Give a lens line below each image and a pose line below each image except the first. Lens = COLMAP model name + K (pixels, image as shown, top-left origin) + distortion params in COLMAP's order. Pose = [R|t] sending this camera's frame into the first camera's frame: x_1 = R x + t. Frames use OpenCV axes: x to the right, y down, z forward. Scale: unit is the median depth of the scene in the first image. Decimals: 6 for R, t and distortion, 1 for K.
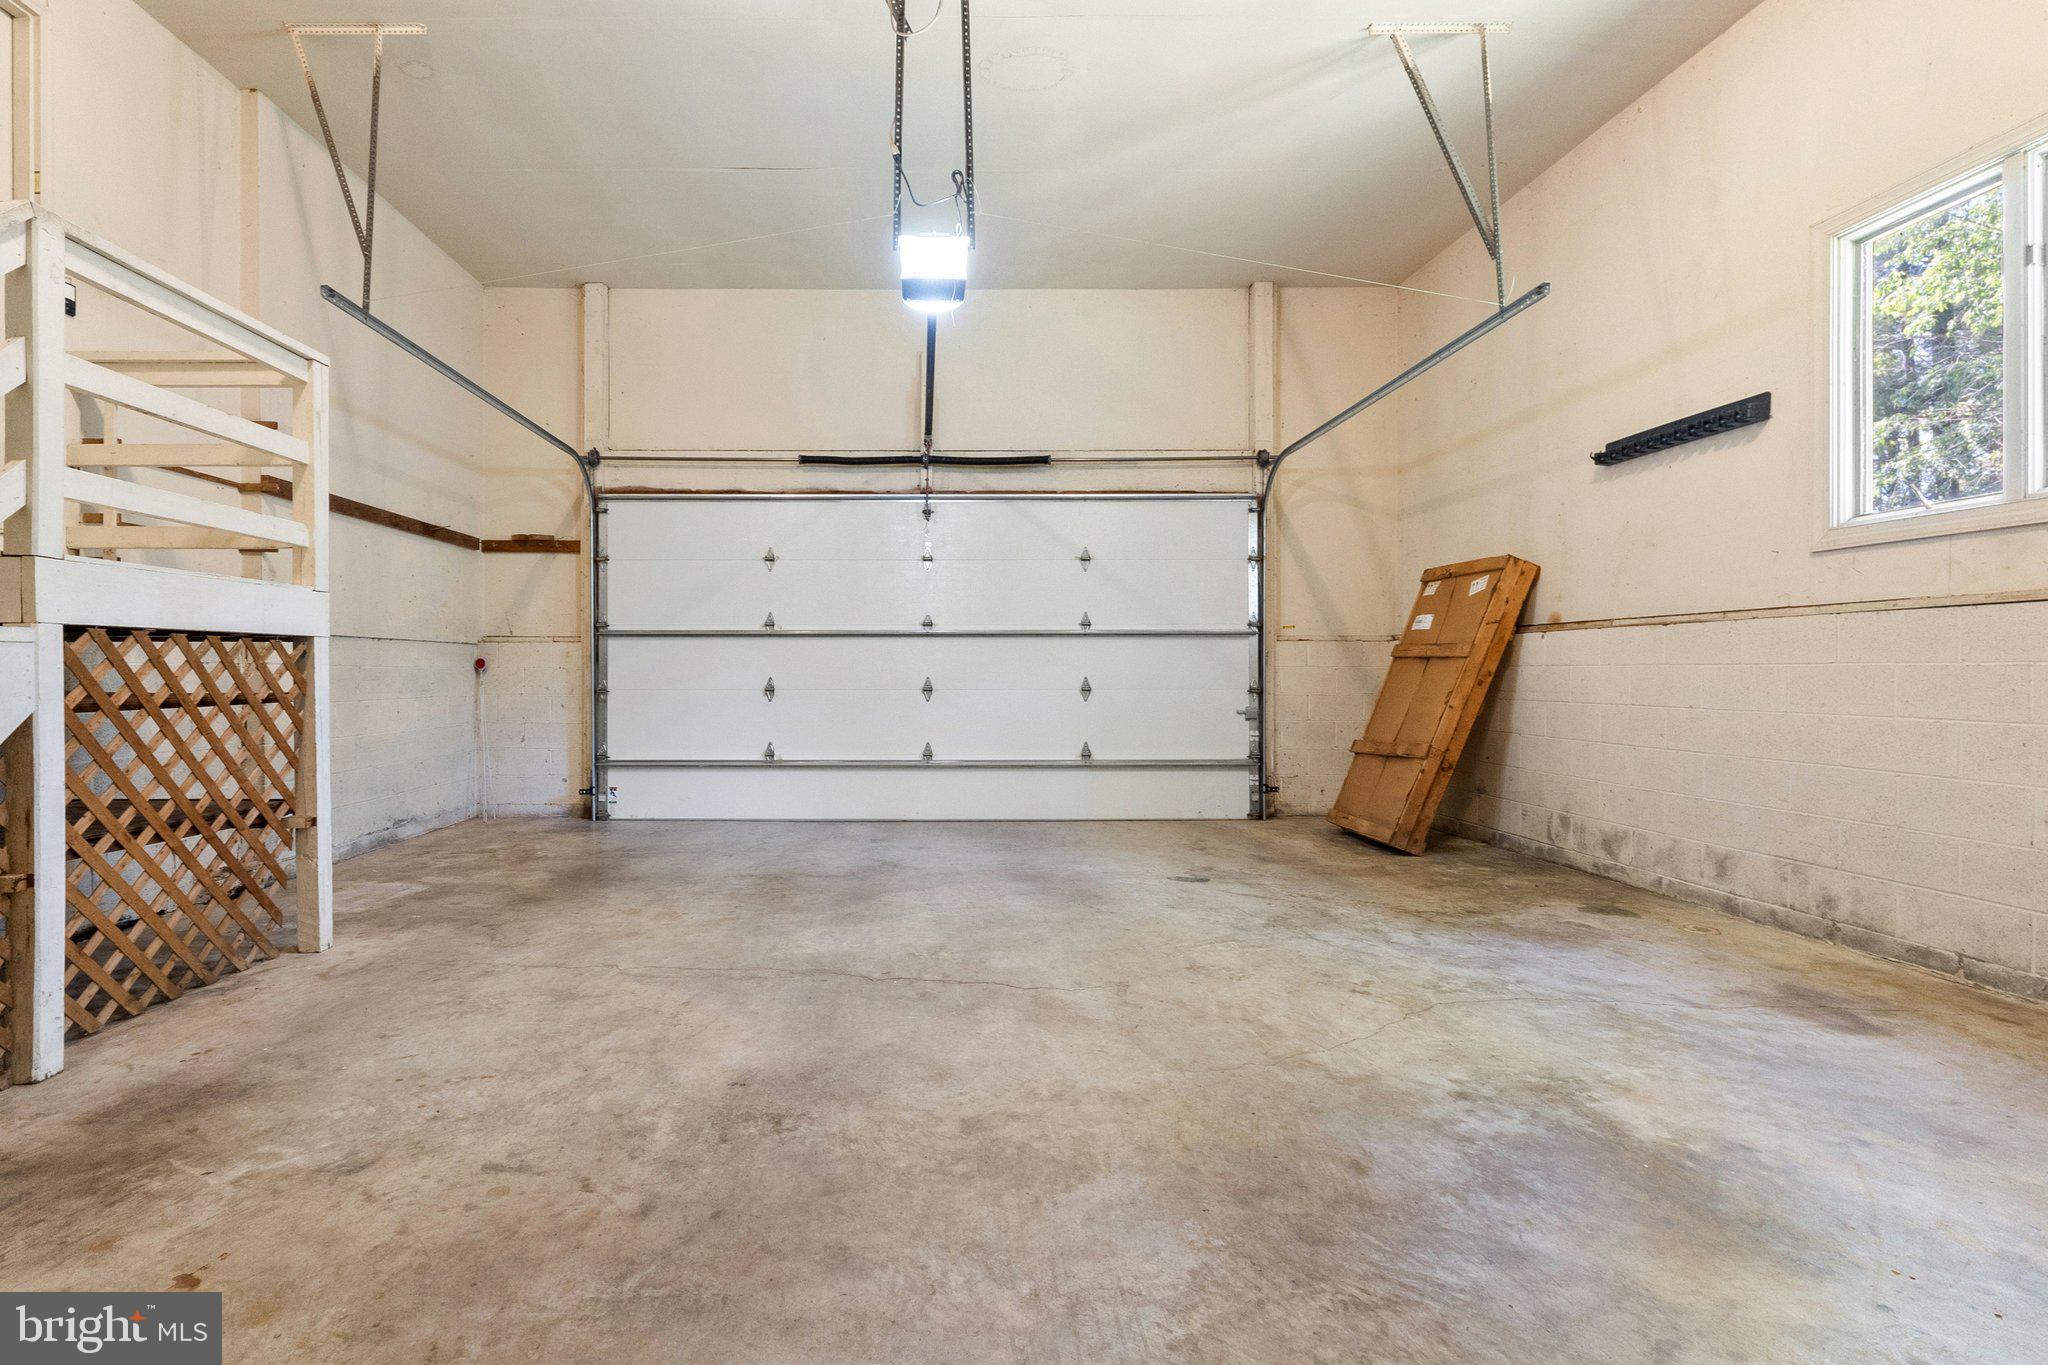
lens RADIAL K [[895.6, 0, 941.7], [0, 895.6, 712.4], [0, 0, 1]] dist [-0.008381, 0.000183]
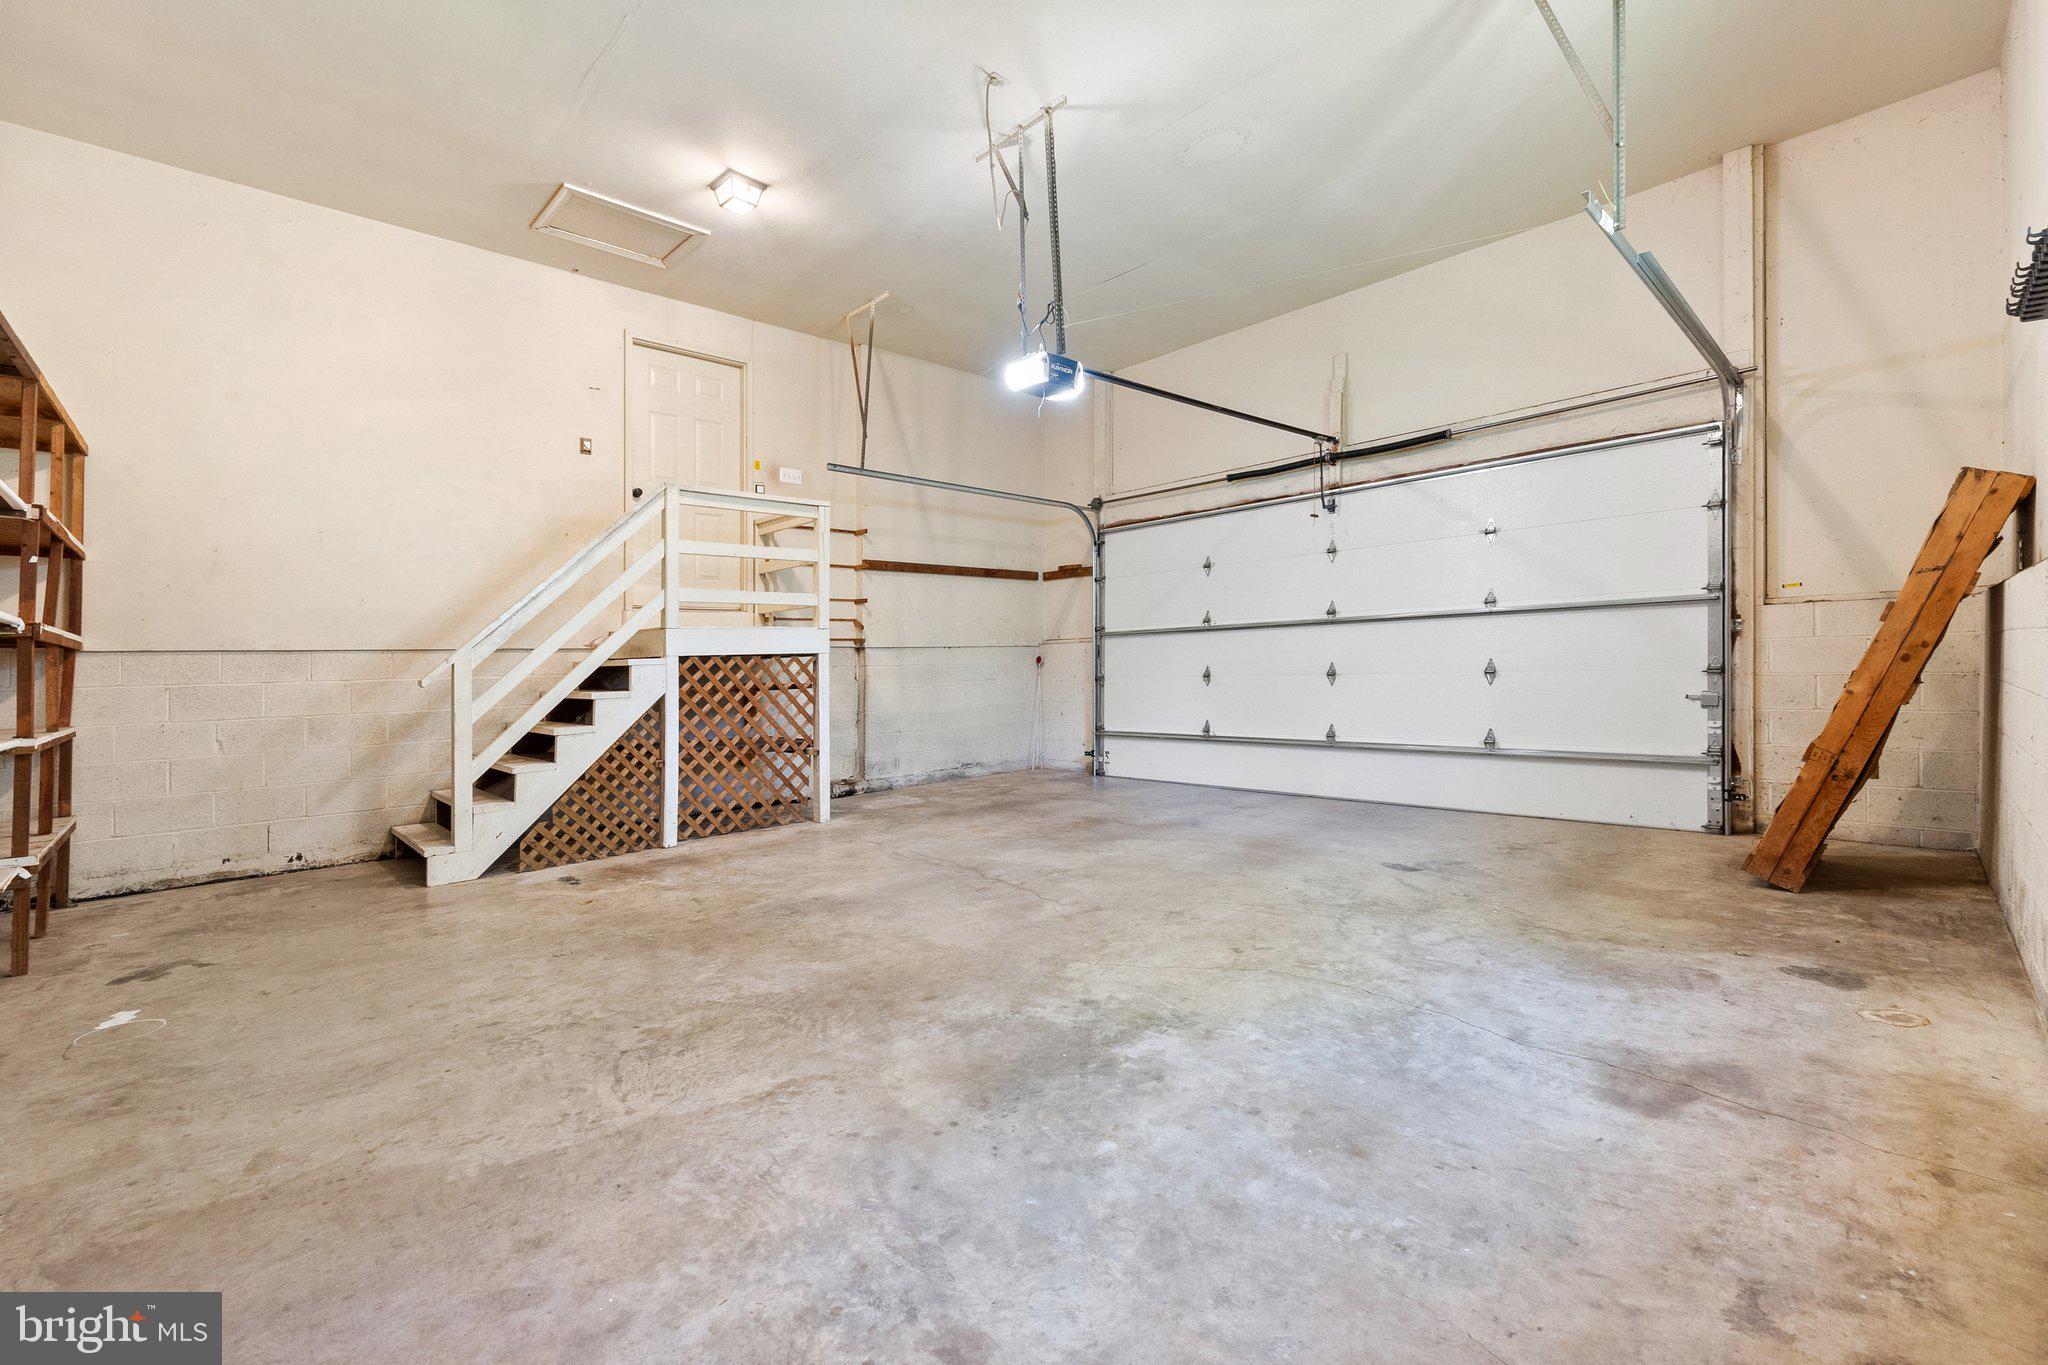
lens RADIAL K [[877.9, 0, 1030.6], [0, 877.9, 683.3], [0, 0, 1]] dist [-0.008952, -0.000213]
pose [[0.689572, -0.004557, -0.724203, 0.967520], [-0.003845, 0.999943, -0.009953, -0.005963], [0.724207, 0.009648, 0.689515, 0.054379]]
